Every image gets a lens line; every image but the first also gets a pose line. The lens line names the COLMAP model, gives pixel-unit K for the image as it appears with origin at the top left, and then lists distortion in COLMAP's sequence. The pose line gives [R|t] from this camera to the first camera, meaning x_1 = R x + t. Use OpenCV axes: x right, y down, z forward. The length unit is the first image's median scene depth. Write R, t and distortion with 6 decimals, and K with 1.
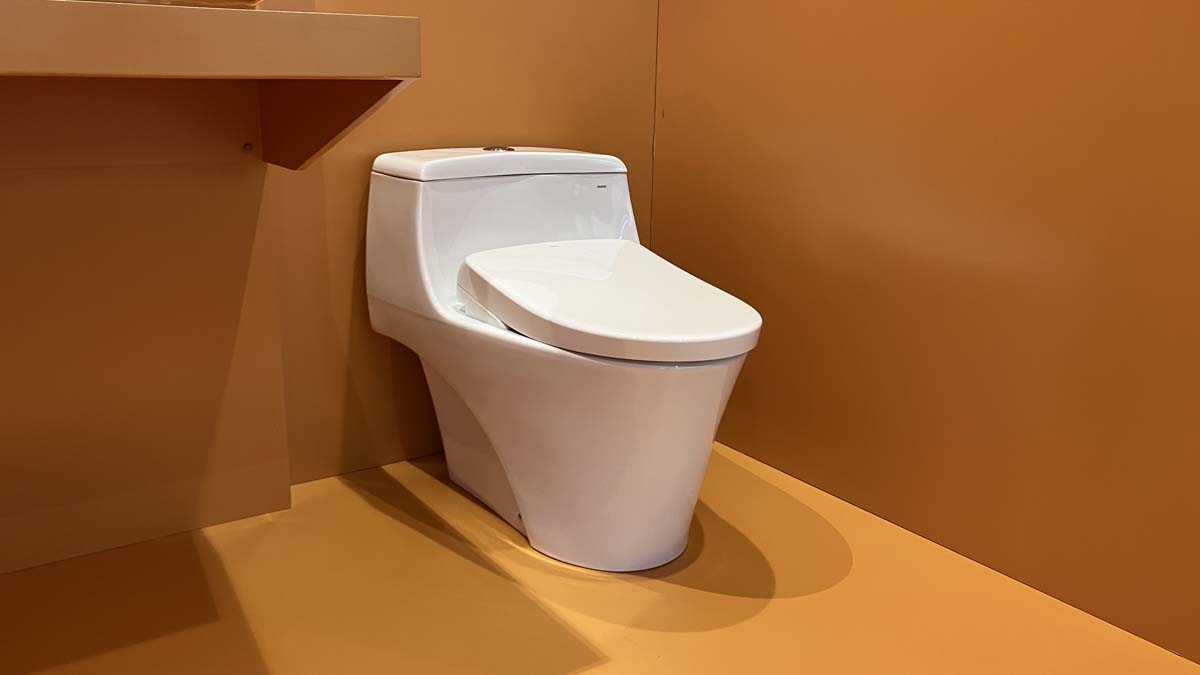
lens RADIAL K [[980.1, 0, 603.8], [0, 980.1, 333.4], [0, 0, 1]] dist [0.006401, -0.003433]
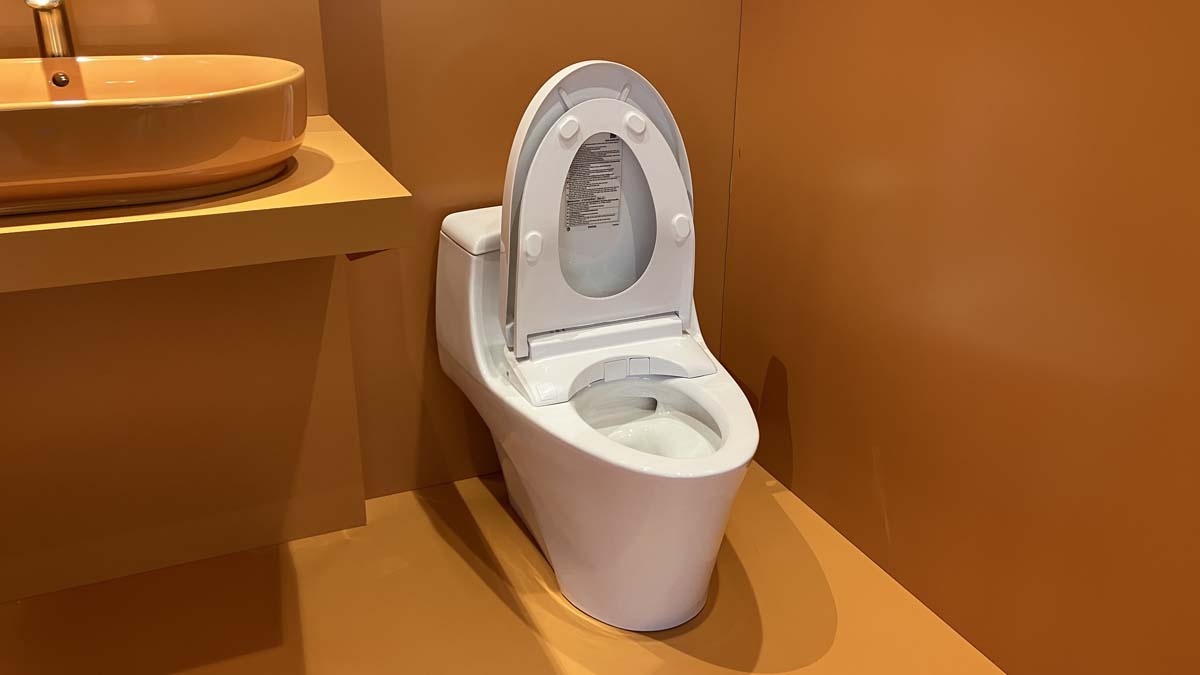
lens RADIAL K [[980.1, 0, 603.3], [0, 980.1, 335.9], [0, 0, 1]] dist [0.006401, -0.003433]
pose [[0.981181, 0.063968, -0.182185, 0.148506], [-0.041266, 0.991200, 0.125779, -0.199746], [0.188628, -0.115894, 0.975186, -0.032872]]
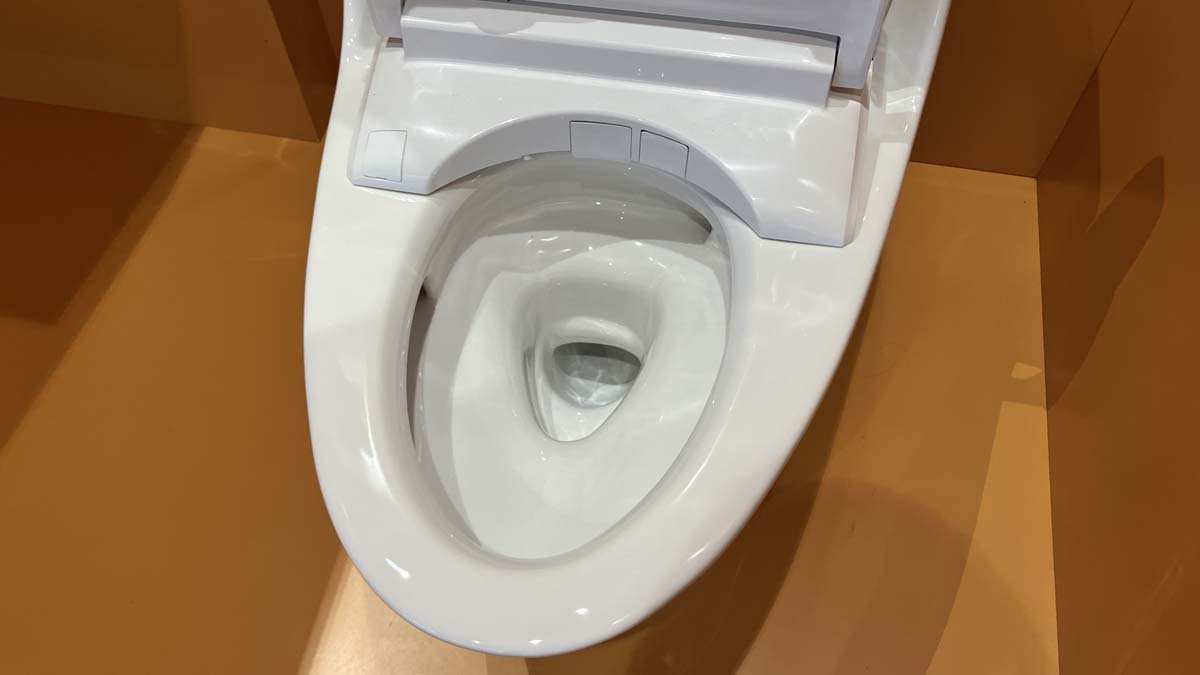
lens RADIAL K [[980.1, 0, 597.7], [0, 980.1, 337.3], [0, 0, 1]] dist [0.006401, -0.003433]
pose [[0.692737, 0.601185, -0.398362, 0.188952], [-0.154665, 0.663357, 0.732145, -0.283501], [0.704411, -0.445571, 0.552514, 0.710530]]
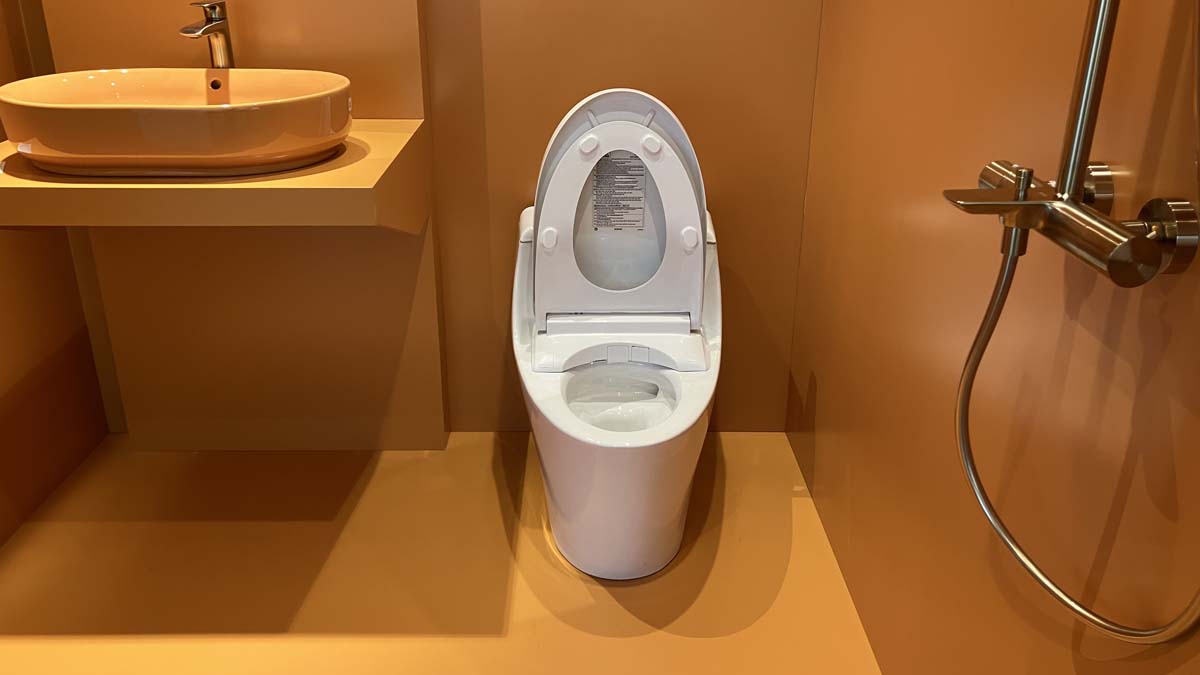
lens RADIAL K [[980.1, 0, 601.4], [0, 980.1, 338.7], [0, 0, 1]] dist [0.006401, -0.003433]
pose [[0.828278, 0.204882, -0.521516, 0.583007], [-0.136548, 0.976497, 0.166758, -0.250622], [0.543425, -0.066910, 0.836787, -0.042145]]
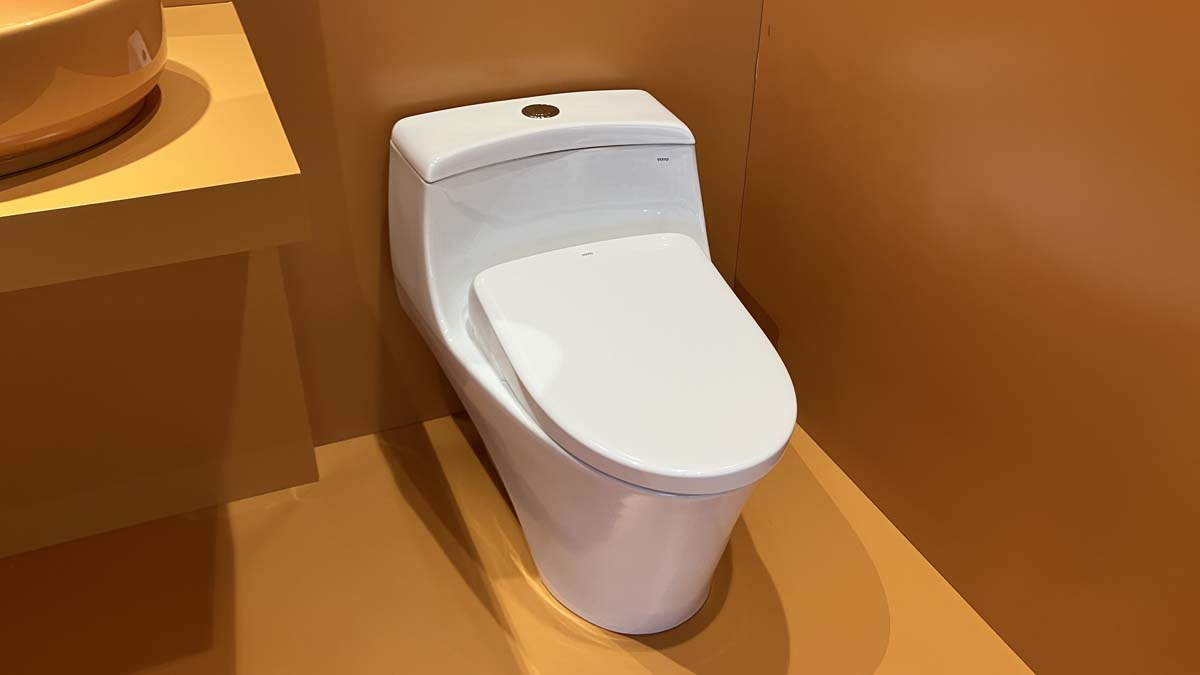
lens RADIAL K [[980.1, 0, 598.2], [0, 980.1, 335.8], [0, 0, 1]] dist [0.006401, -0.003433]
pose [[0.977090, 0.108913, -0.182847, 0.122697], [-0.048156, 0.949995, 0.308529, -0.286023], [0.207307, -0.292655, 0.933476, 0.187553]]
